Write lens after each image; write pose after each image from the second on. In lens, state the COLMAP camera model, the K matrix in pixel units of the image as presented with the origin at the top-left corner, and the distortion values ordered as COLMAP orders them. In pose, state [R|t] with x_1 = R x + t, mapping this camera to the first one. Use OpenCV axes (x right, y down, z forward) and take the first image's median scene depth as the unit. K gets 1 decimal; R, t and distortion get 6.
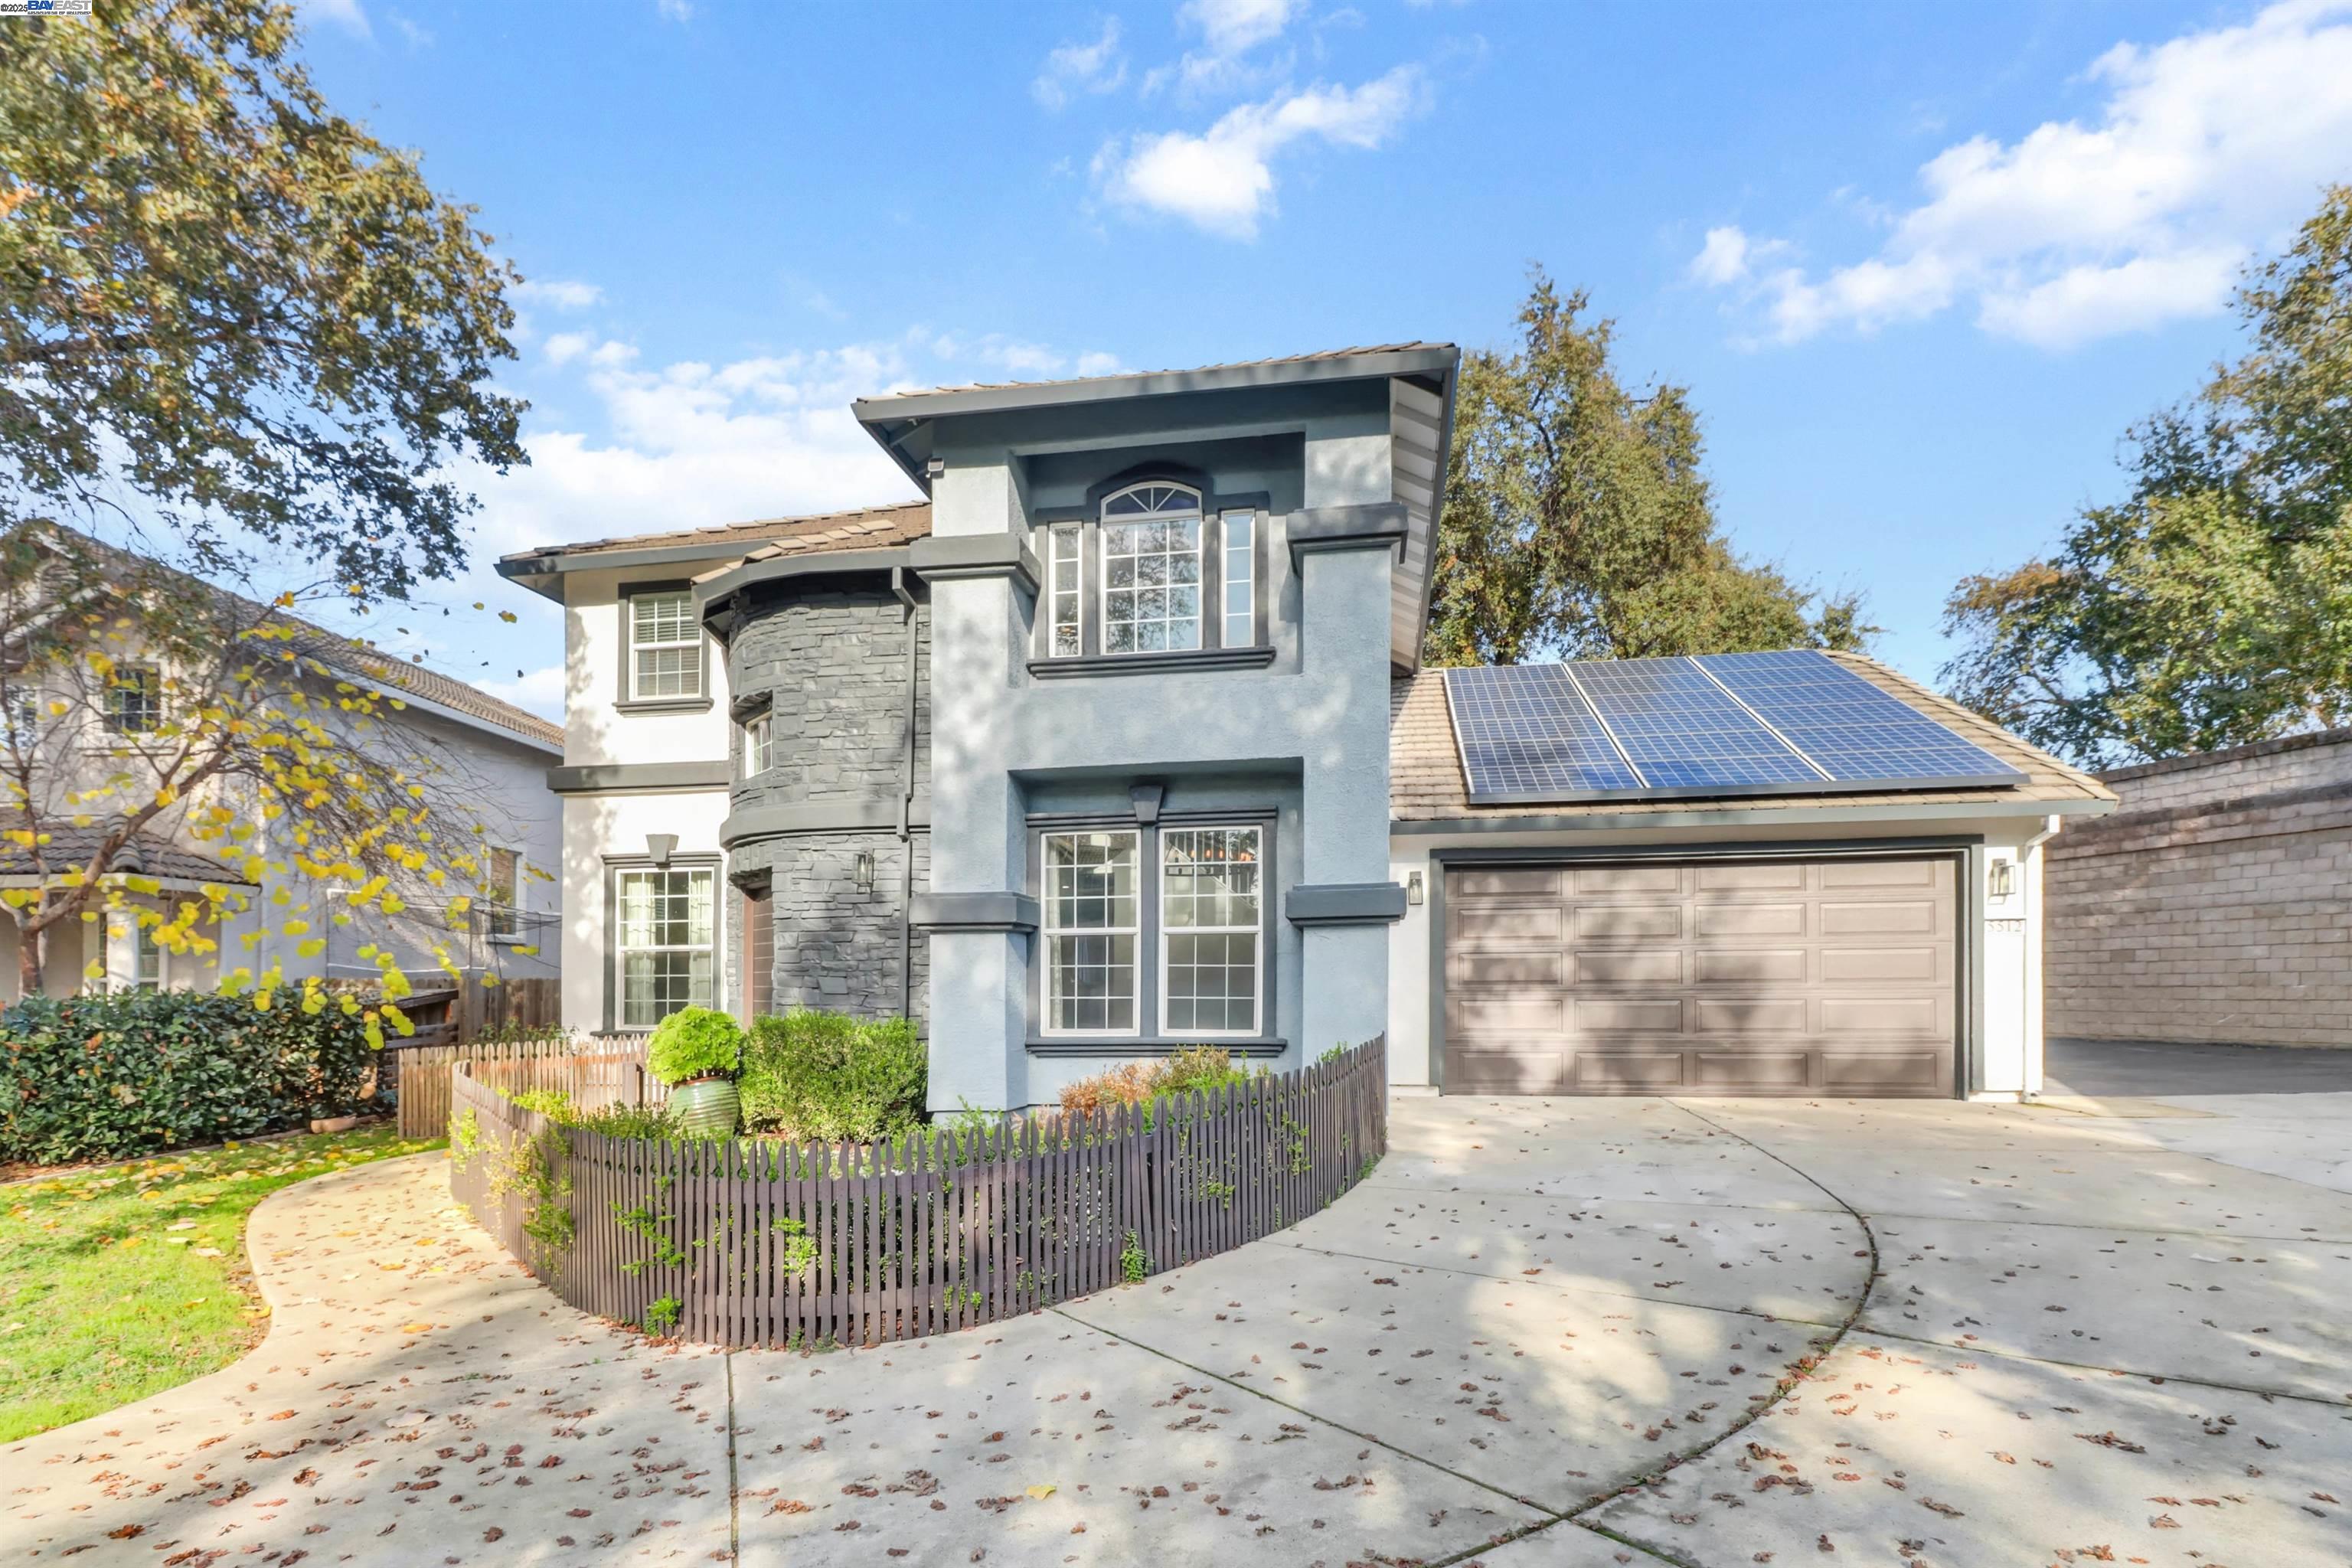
lens RADIAL K [[1170.7, 0, 1177.0], [0, 1170.7, 991.2], [0, 0, 1]] dist [-0.016584, -0.000674]
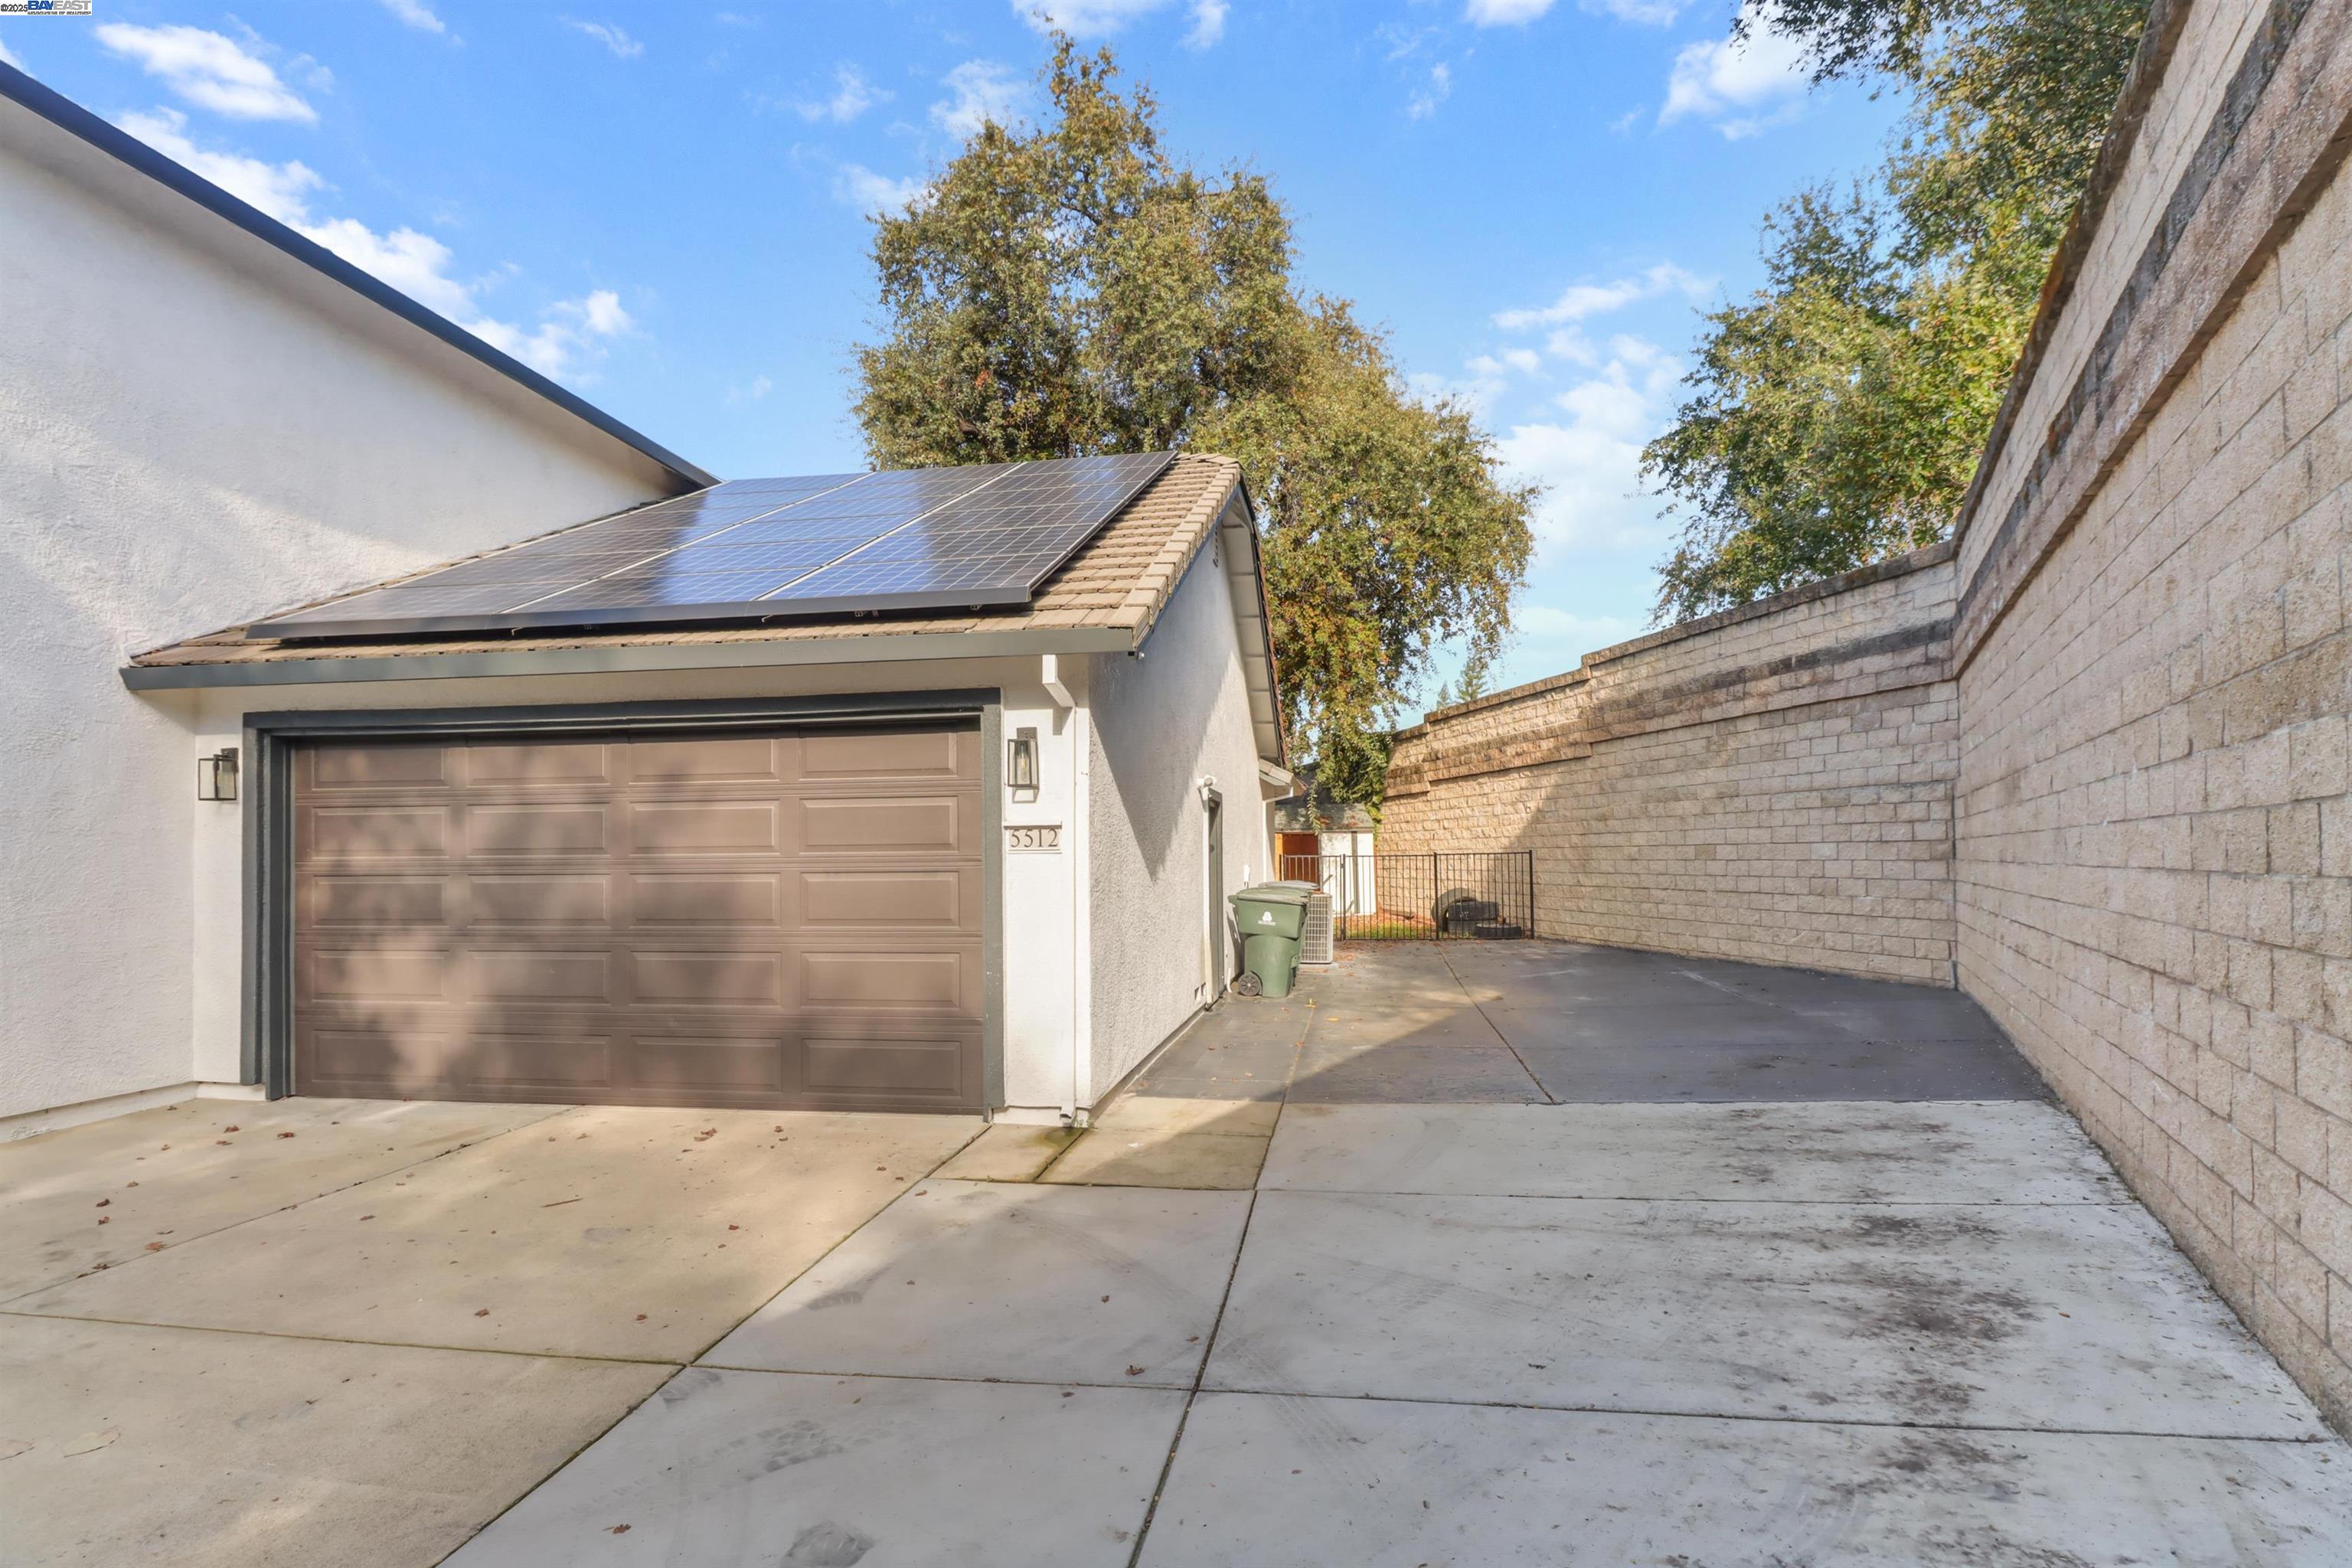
lens RADIAL K [[1129.2, 0, 1181.3], [0, 1129.2, 835.0], [0, 0, 1]] dist [0.003643, 0.000040]
pose [[0.999743, 0.001416, 0.022638, 0.515055], [-0.000935, 0.999774, -0.021252, -0.030010], [-0.022663, 0.021225, 0.999518, 0.268912]]
